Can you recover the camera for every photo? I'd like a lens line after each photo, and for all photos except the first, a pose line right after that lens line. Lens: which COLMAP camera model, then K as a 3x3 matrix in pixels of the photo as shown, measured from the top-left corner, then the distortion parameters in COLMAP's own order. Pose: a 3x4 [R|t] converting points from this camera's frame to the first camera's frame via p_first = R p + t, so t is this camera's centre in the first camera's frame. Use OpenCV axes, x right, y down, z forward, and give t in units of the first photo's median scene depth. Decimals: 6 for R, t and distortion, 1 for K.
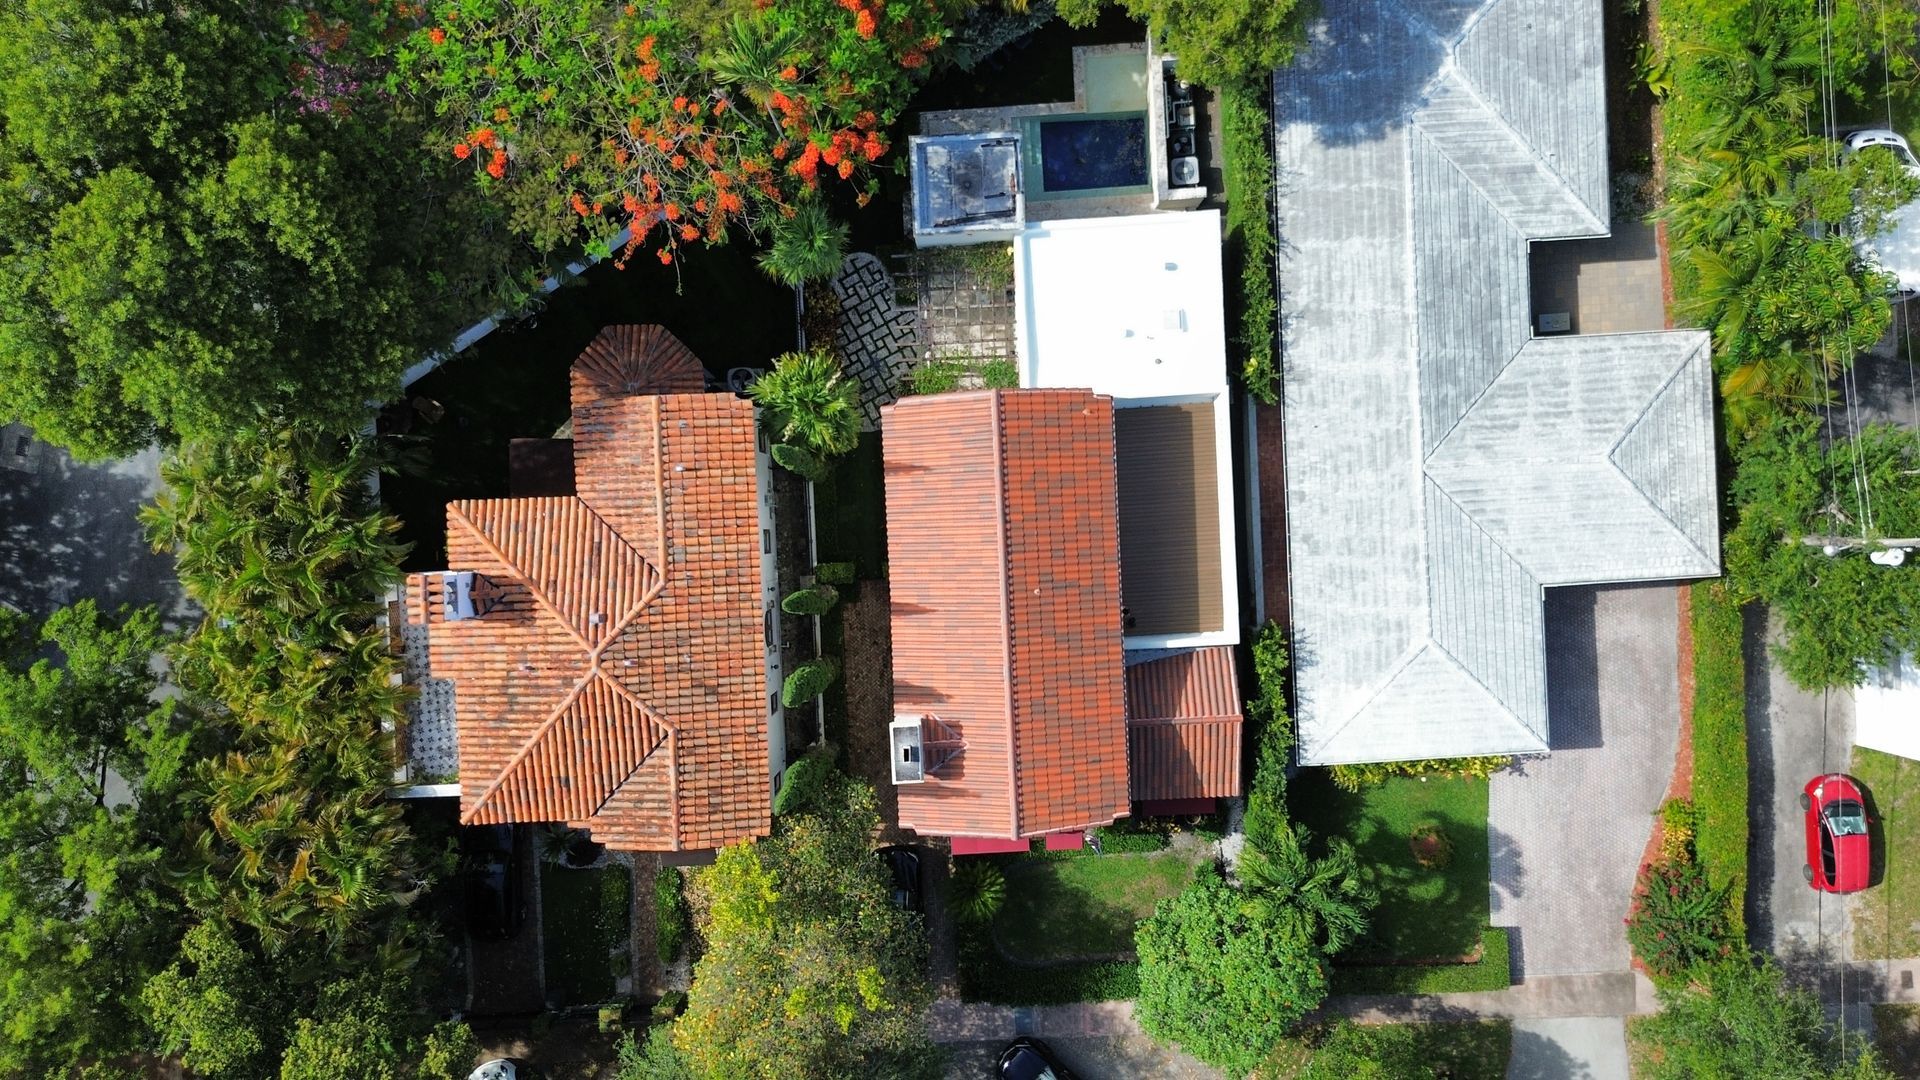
lens RADIAL K [[1366.6, 0, 960.0], [0, 1366.6, 540.0], [0, 0, 1]] dist [0.047028, -0.049407]
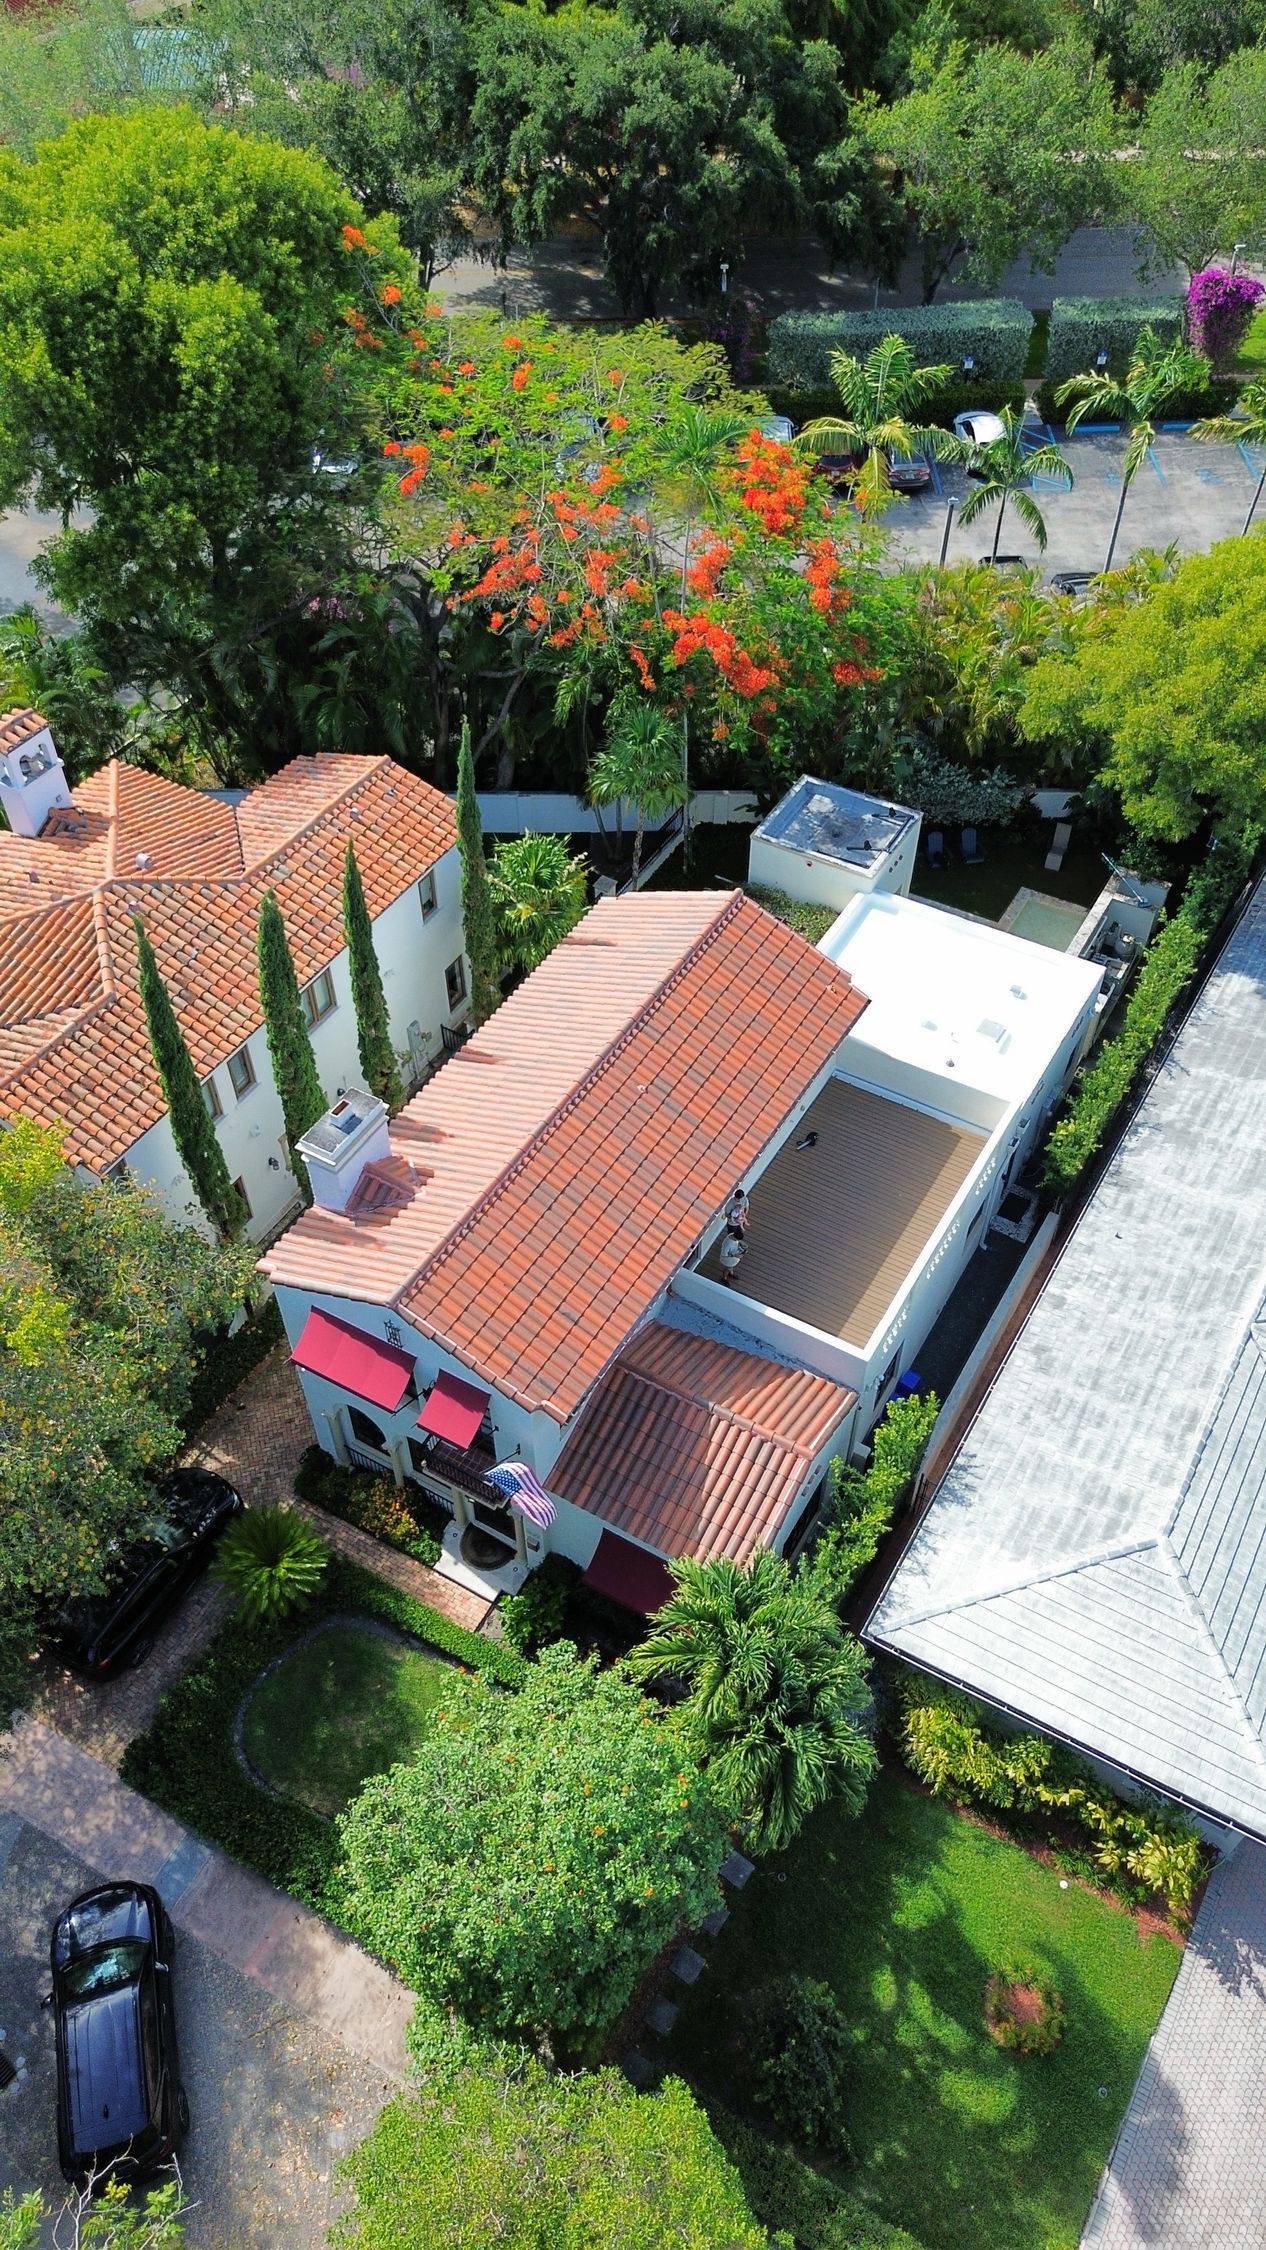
lens RADIAL K [[1601.5, 0, 636.7], [0, 1601.5, 1135.9], [0, 0, 1]] dist [0.047028, -0.049407]
pose [[0.836739, 0.425729, -0.344417, 0.318074], [-0.547032, 0.621148, -0.561187, 0.470962], [-0.024980, 0.657974, 0.752626, 0.381516]]
